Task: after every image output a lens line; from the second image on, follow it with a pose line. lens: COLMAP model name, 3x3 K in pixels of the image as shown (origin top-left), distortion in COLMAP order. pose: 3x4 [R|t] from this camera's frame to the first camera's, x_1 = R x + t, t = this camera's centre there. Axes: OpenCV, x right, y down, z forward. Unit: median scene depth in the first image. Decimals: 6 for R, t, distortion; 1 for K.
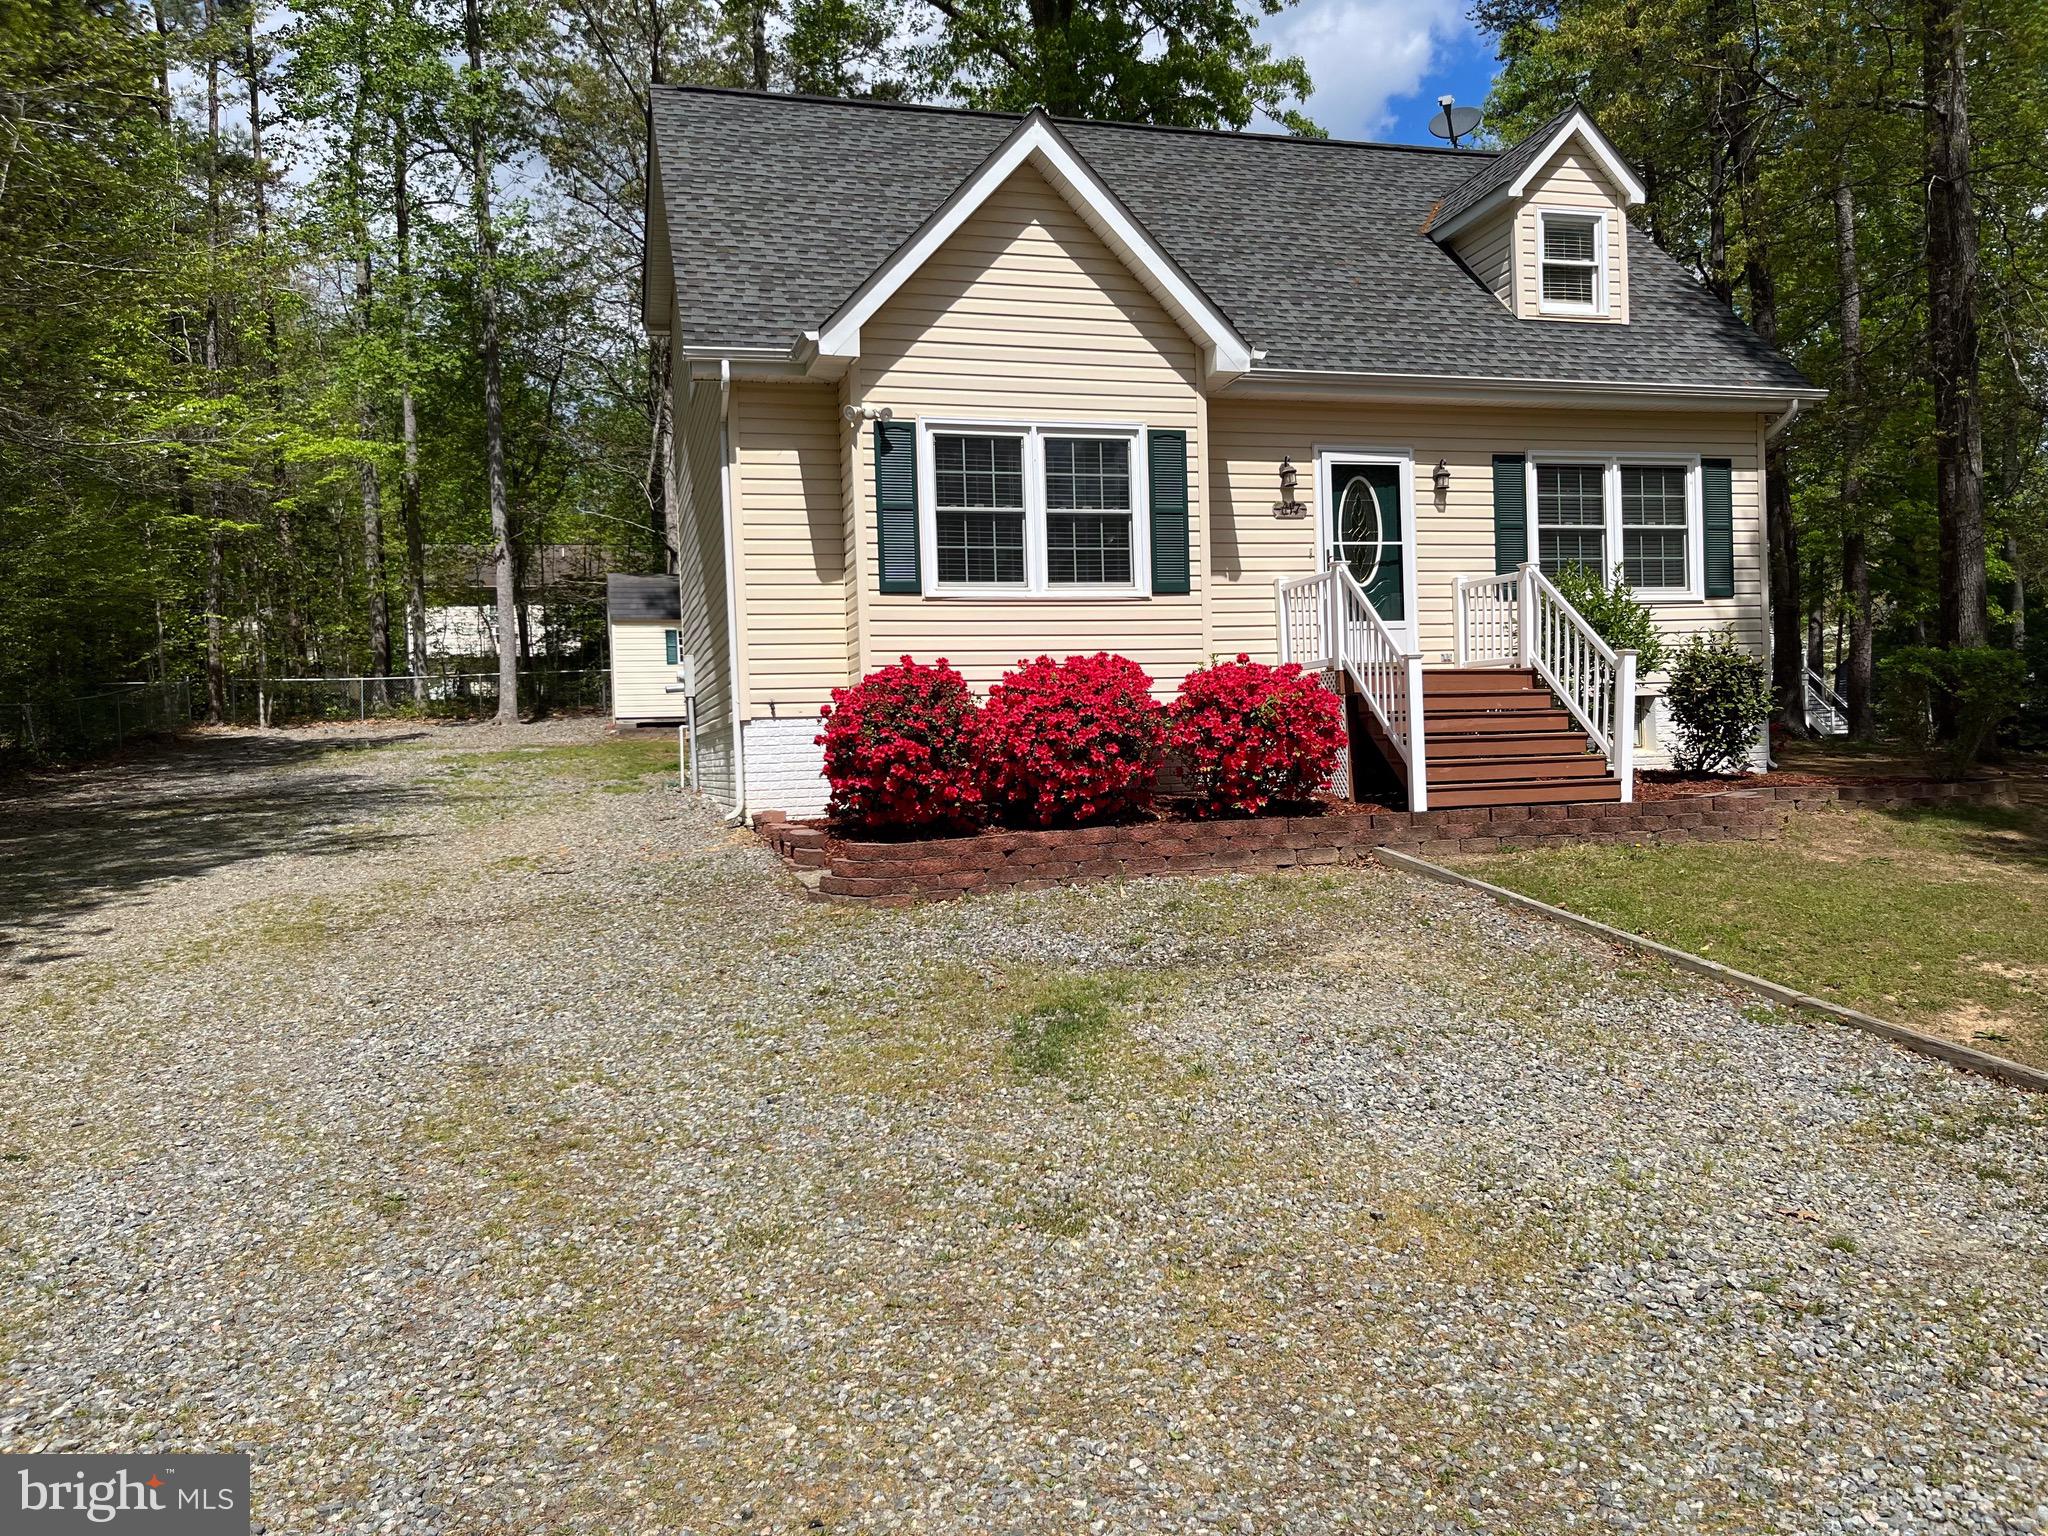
lens RADIAL K [[1544.4, 0, 1022.3], [0, 1544.4, 778.1], [0, 0, 1]] dist [0.051462, -0.070470]
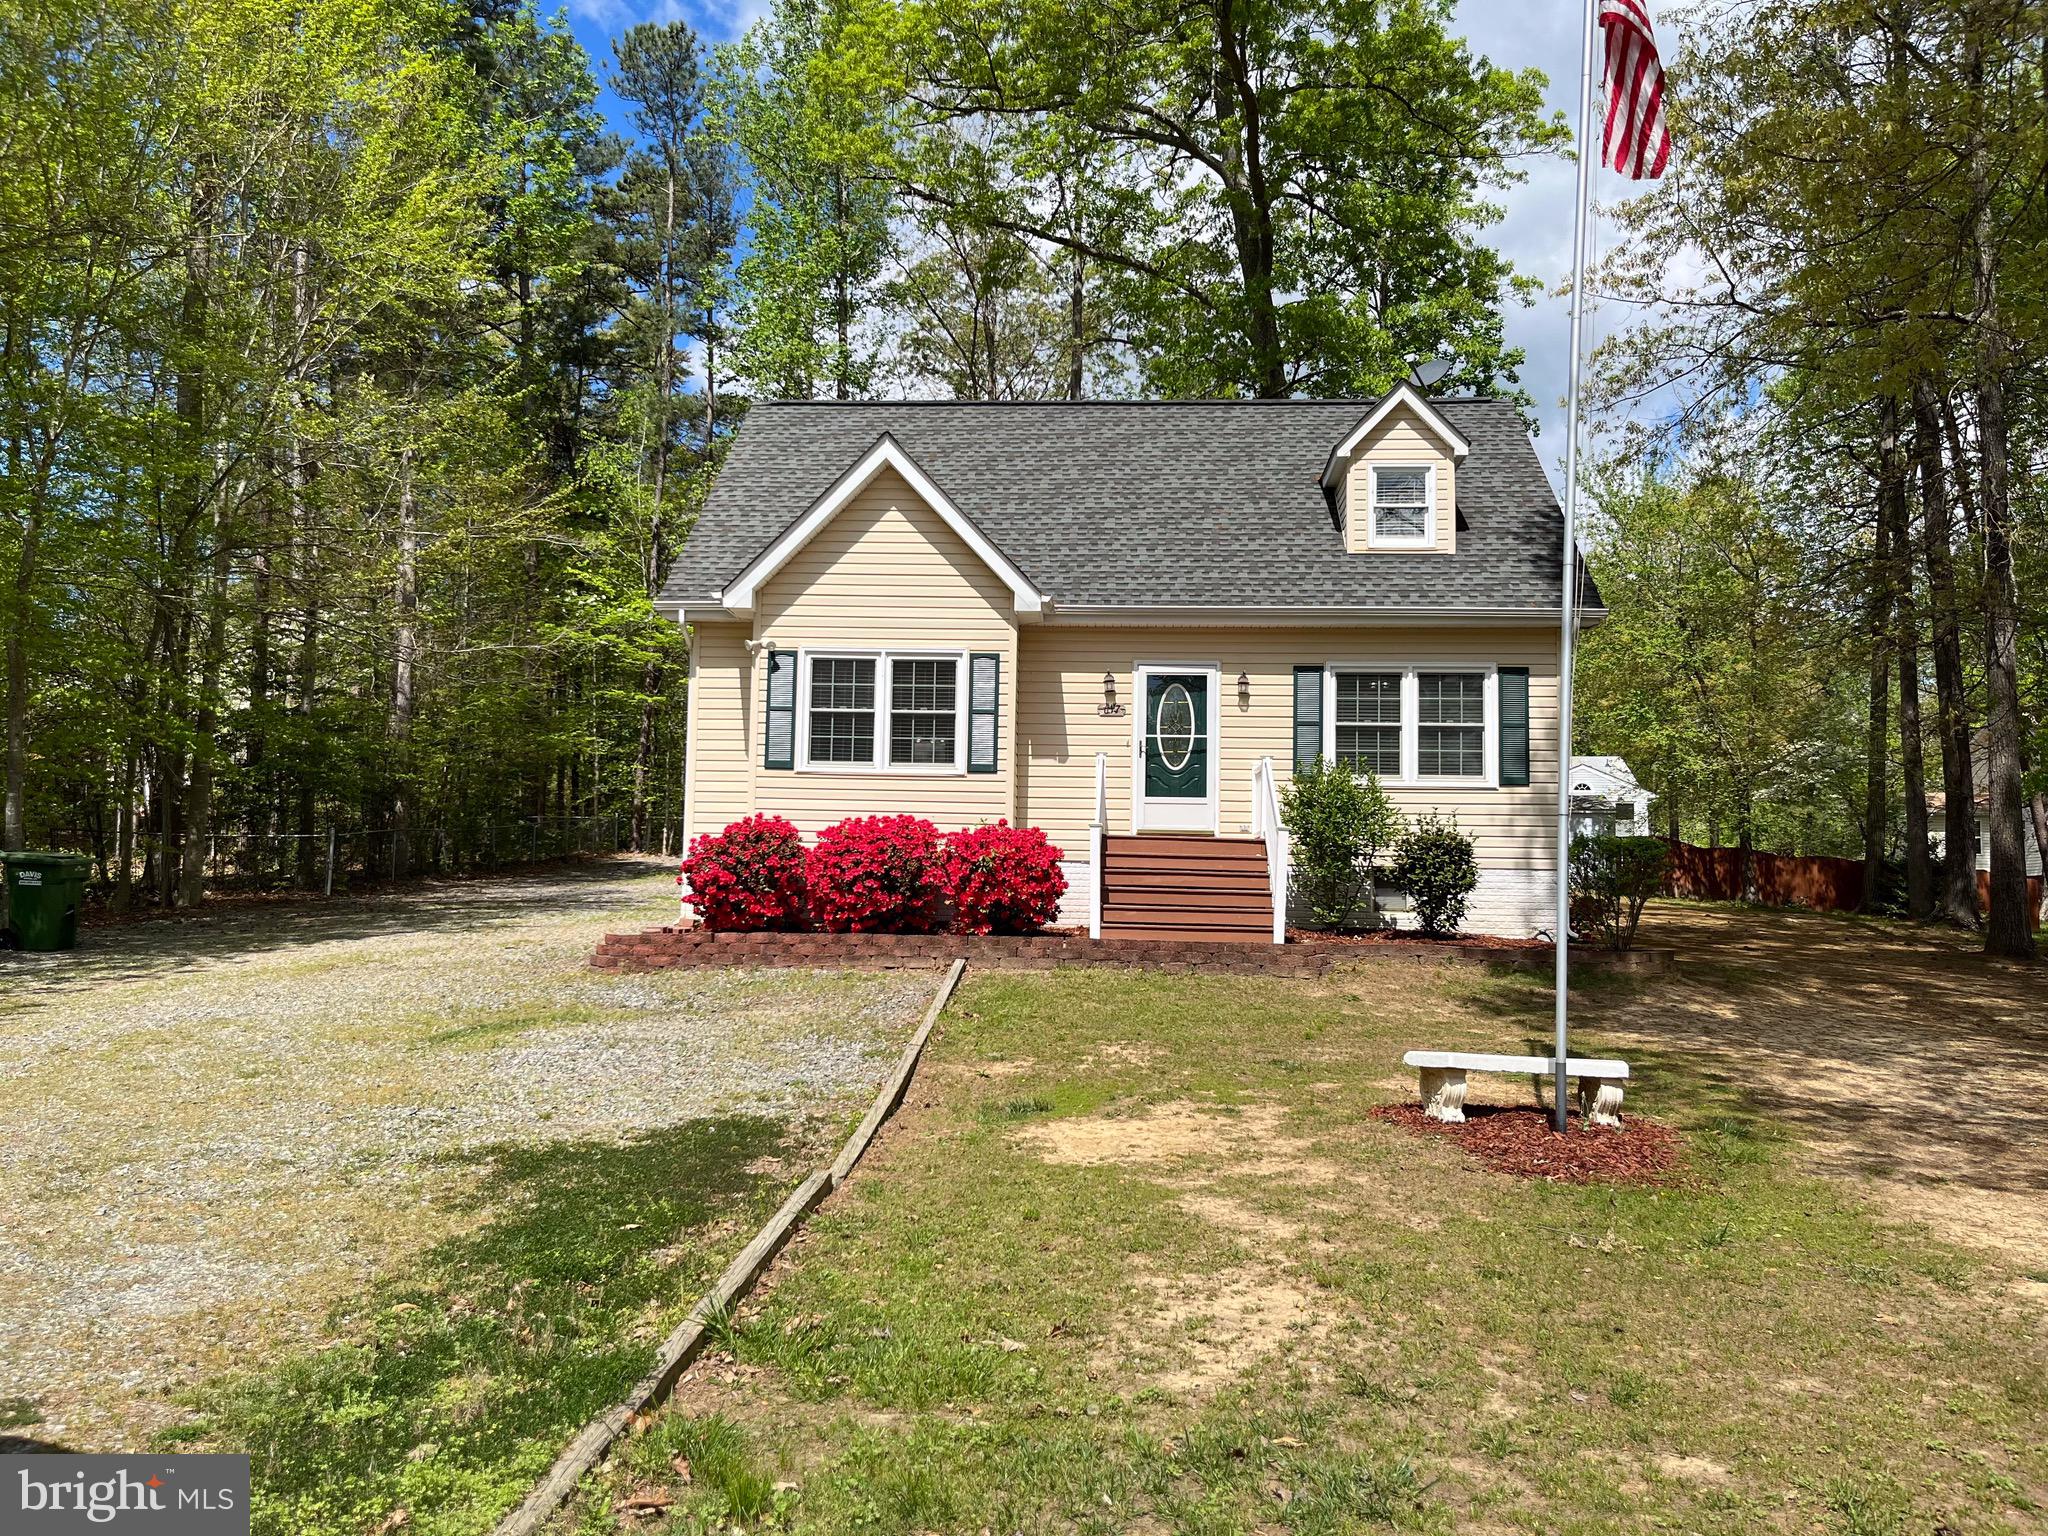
lens RADIAL K [[1544.4, 0, 1013.8], [0, 1544.4, 783.2], [0, 0, 1]] dist [0.051462, -0.070470]
pose [[0.939713, 0.024222, -0.341105, 0.575549], [-0.056672, 0.994726, -0.085490, 0.002341], [0.337236, 0.099667, 0.936130, -0.240201]]
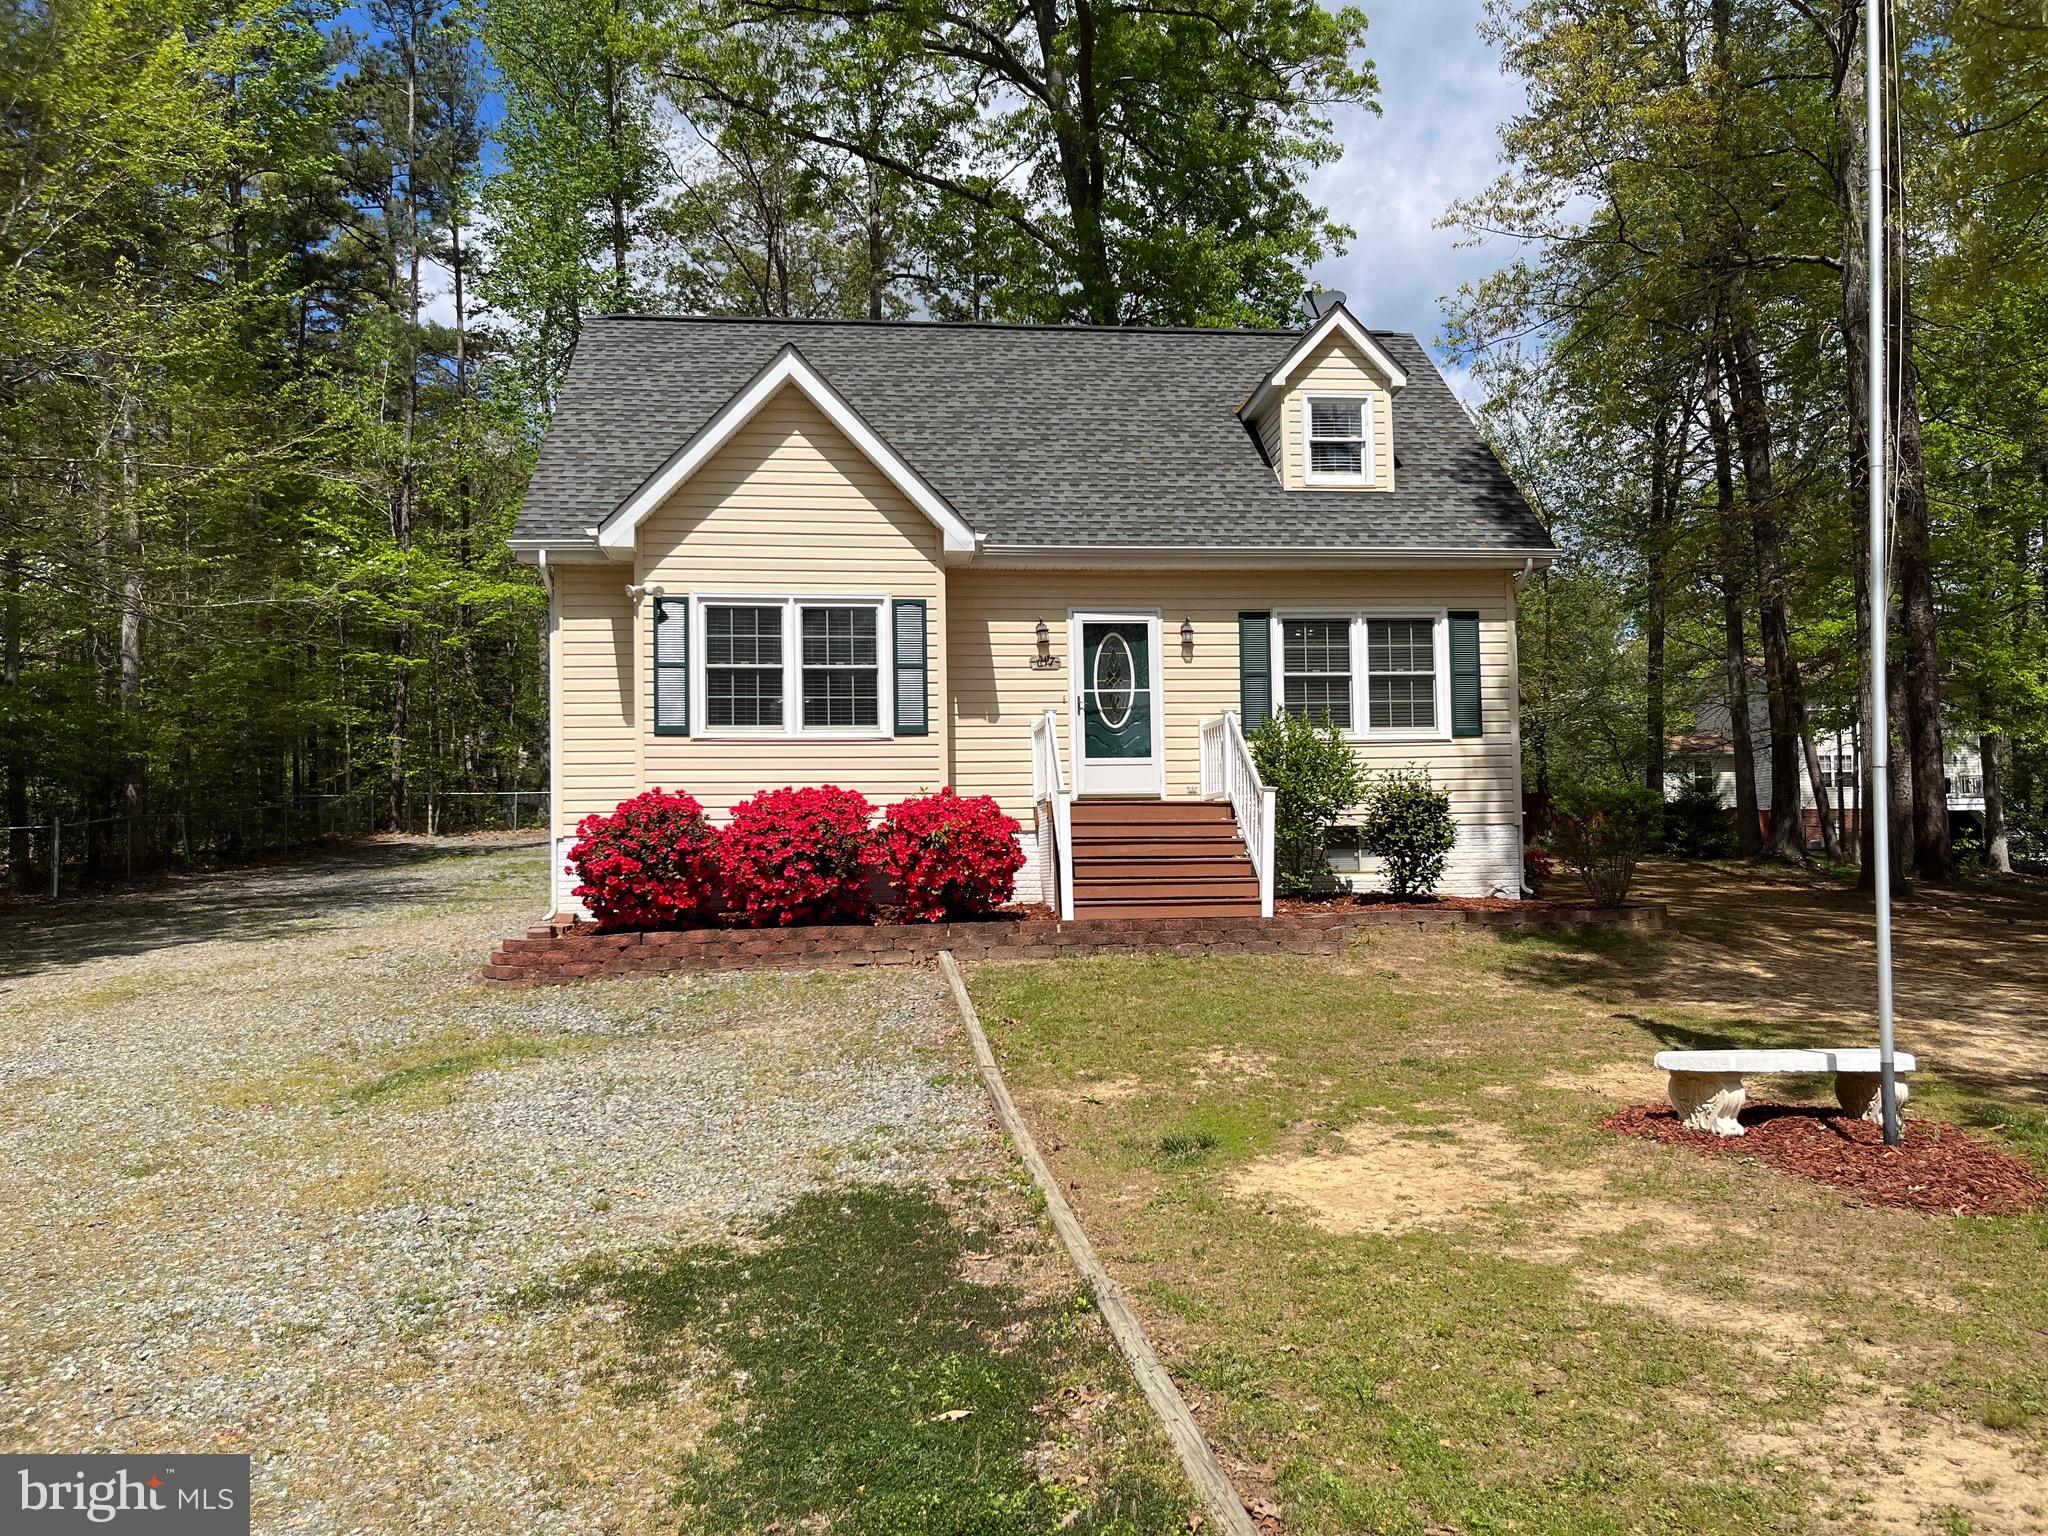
lens RADIAL K [[1544.4, 0, 1040.7], [0, 1544.4, 790.3], [0, 0, 1]] dist [0.051462, -0.070470]
pose [[0.986783, 0.007403, -0.161876, 0.384230], [-0.017823, 0.997853, -0.063014, -0.004530], [0.161062, 0.065066, 0.984797, -0.144149]]
